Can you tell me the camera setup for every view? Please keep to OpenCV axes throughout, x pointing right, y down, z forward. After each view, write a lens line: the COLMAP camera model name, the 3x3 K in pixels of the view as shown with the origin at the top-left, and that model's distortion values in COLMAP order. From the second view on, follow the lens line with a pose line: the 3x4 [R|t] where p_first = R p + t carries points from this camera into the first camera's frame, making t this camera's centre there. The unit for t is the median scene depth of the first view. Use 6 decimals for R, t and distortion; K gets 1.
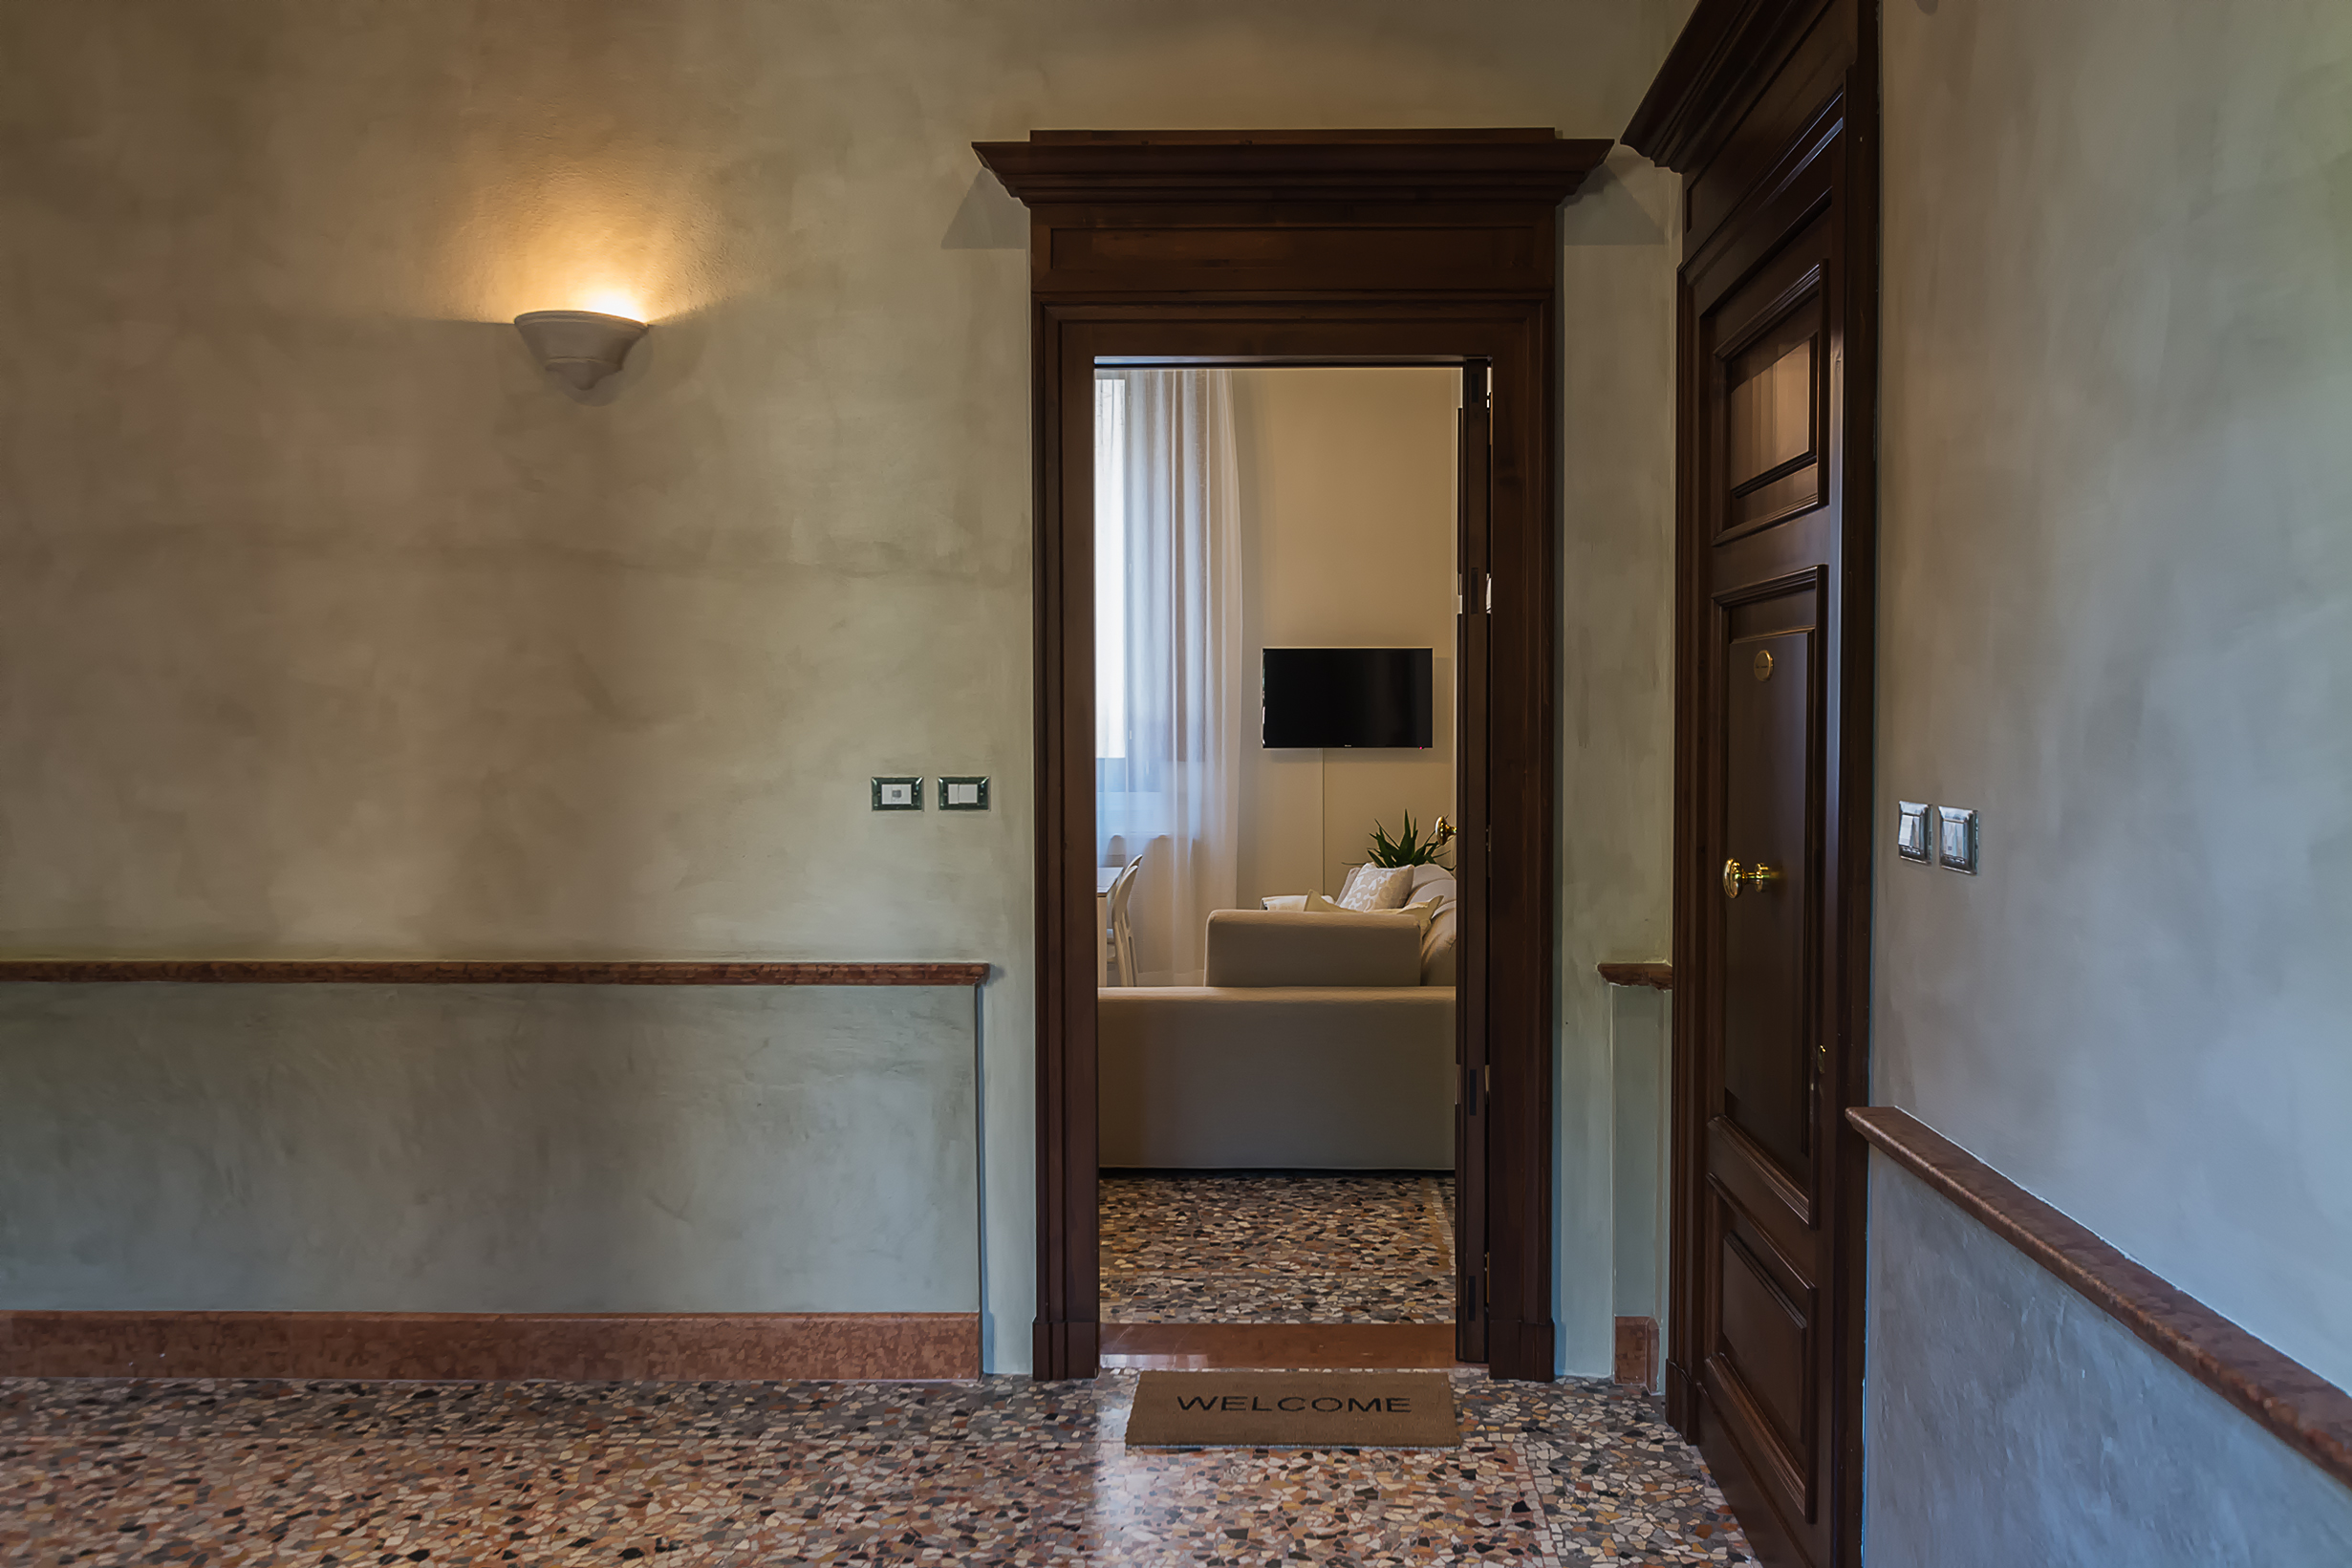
lens RADIAL K [[2134.1, 0, 1176.0], [0, 2134.1, 784.0], [0, 0, 1]] dist [-0.003566, -0.004613]
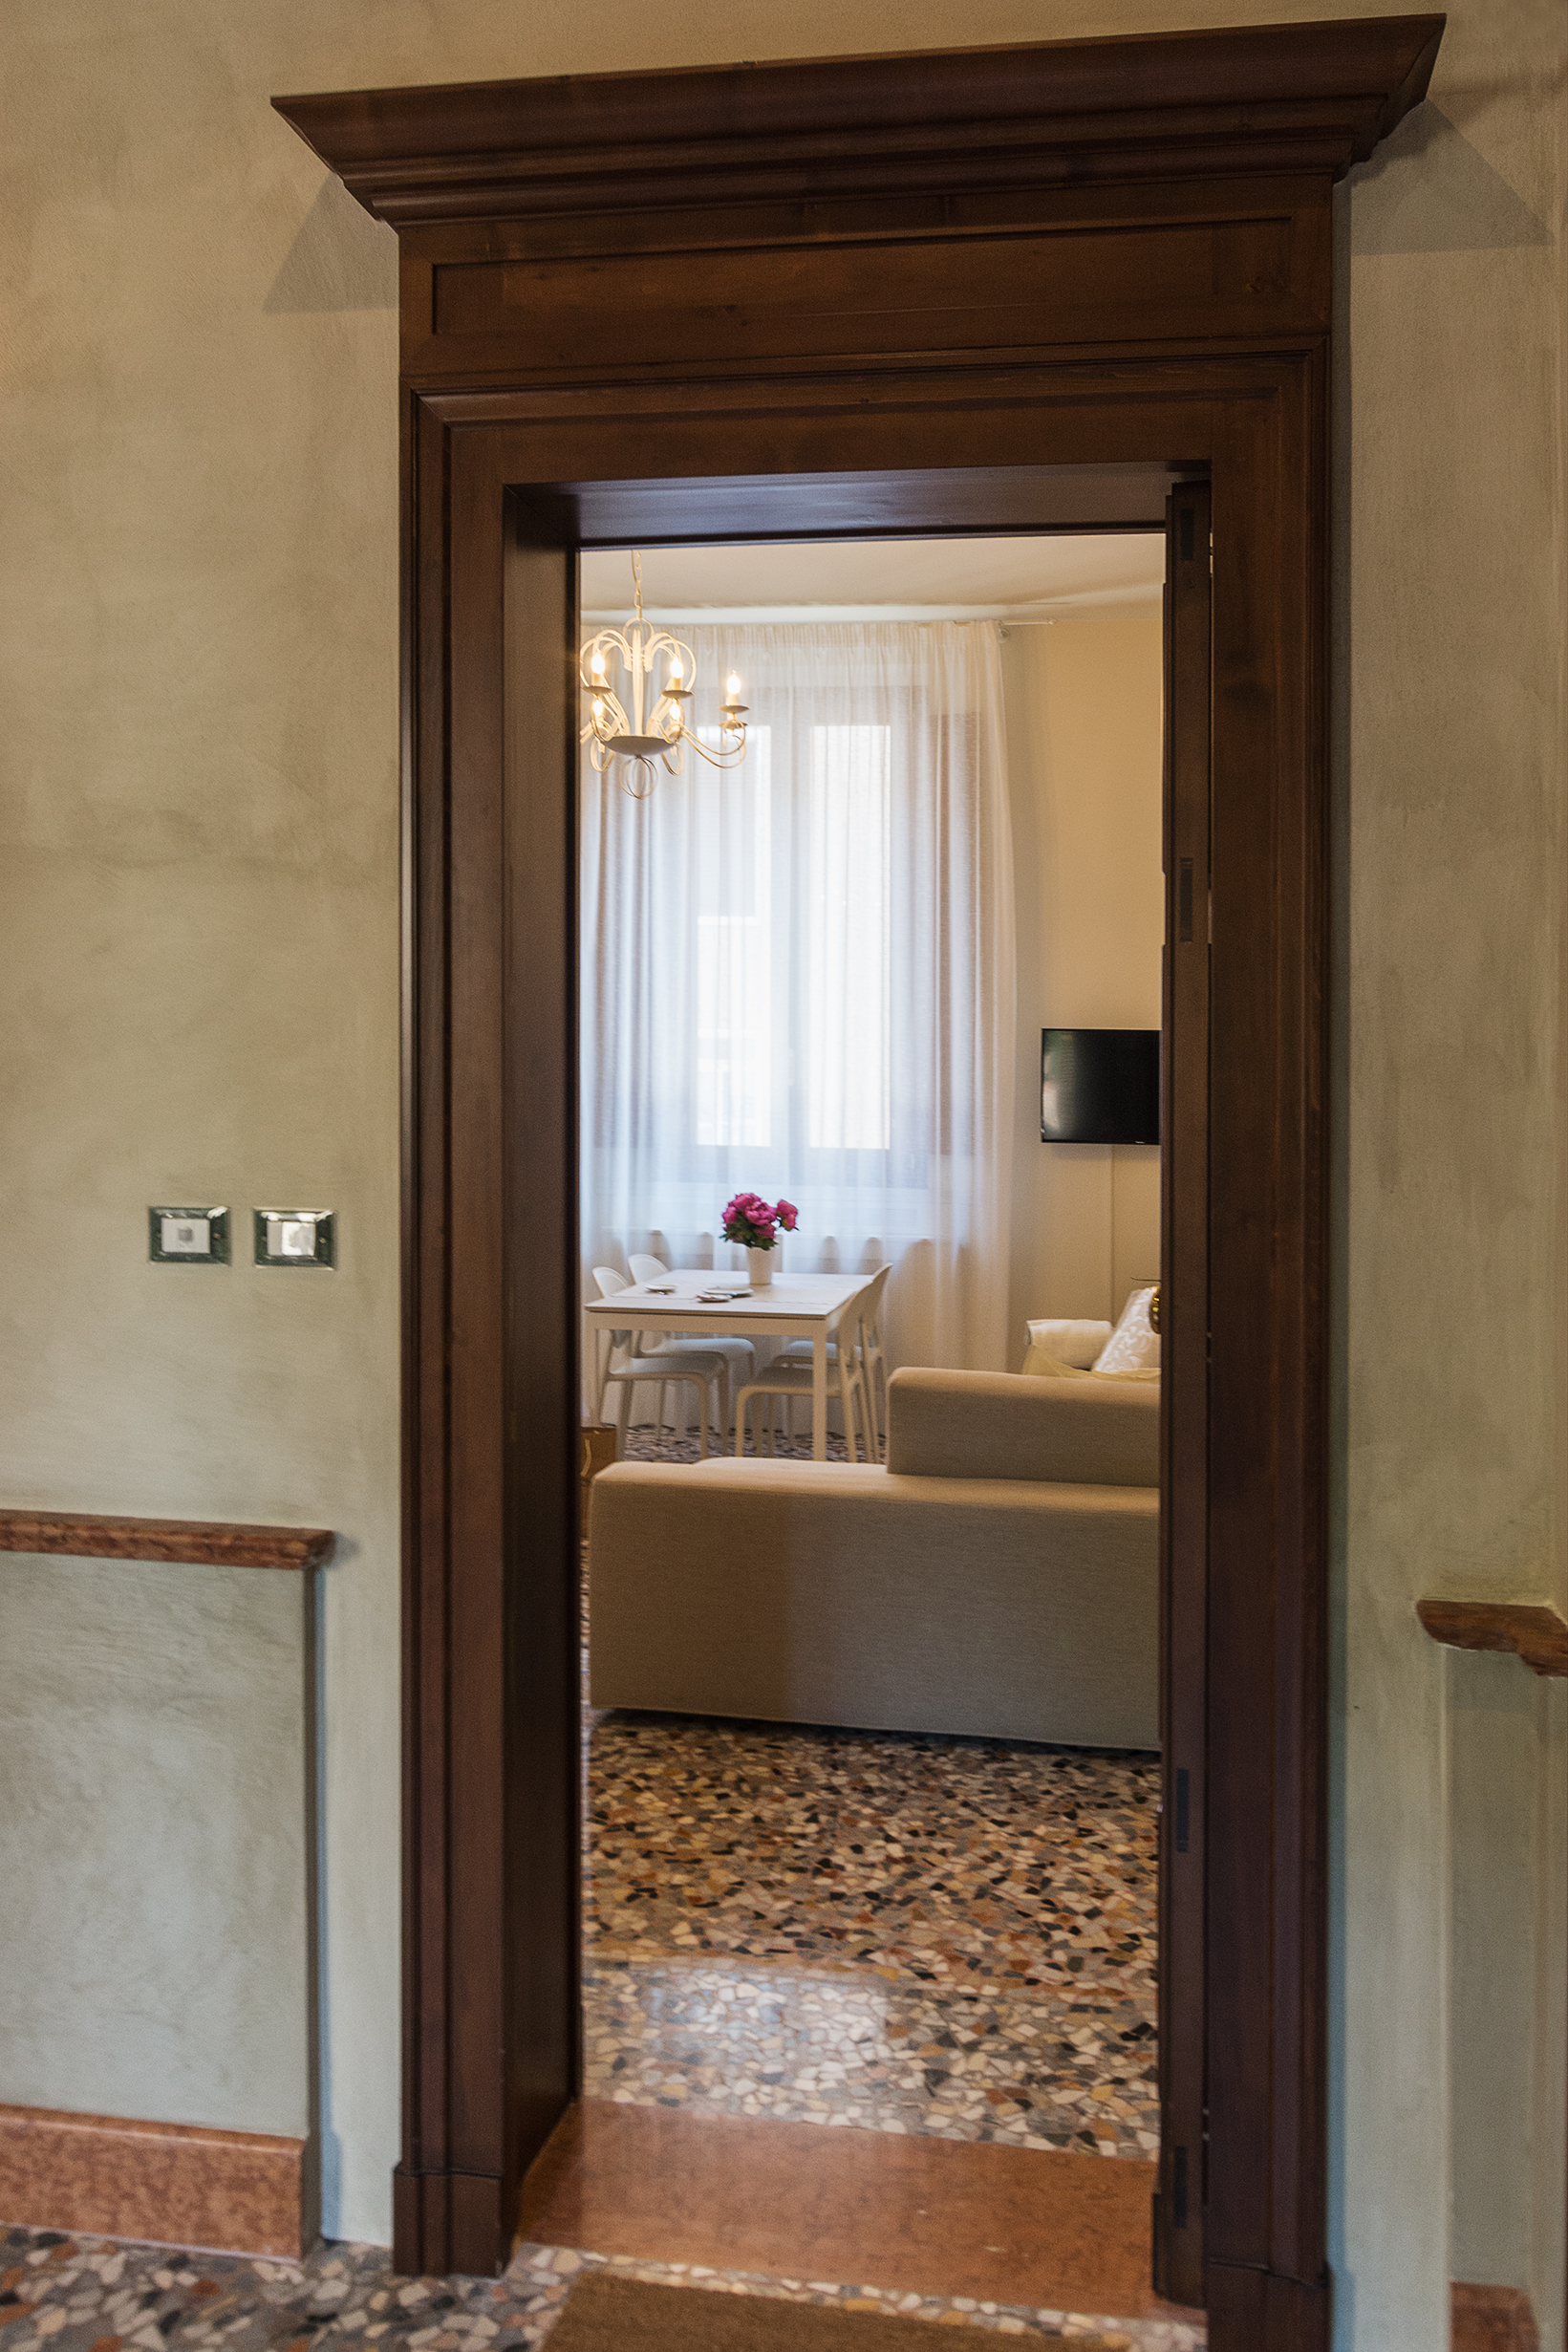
lens RADIAL K [[1889.9, 0, 783.2], [0, 1889.9, 1013.0], [0, 0, 1]] dist [0.003991, -0.003833]
pose [[0.989548, 0.015735, -0.143341, 0.104558], [-0.026534, 0.996924, -0.073743, -0.021984], [0.141740, 0.076775, 0.986922, 0.490943]]
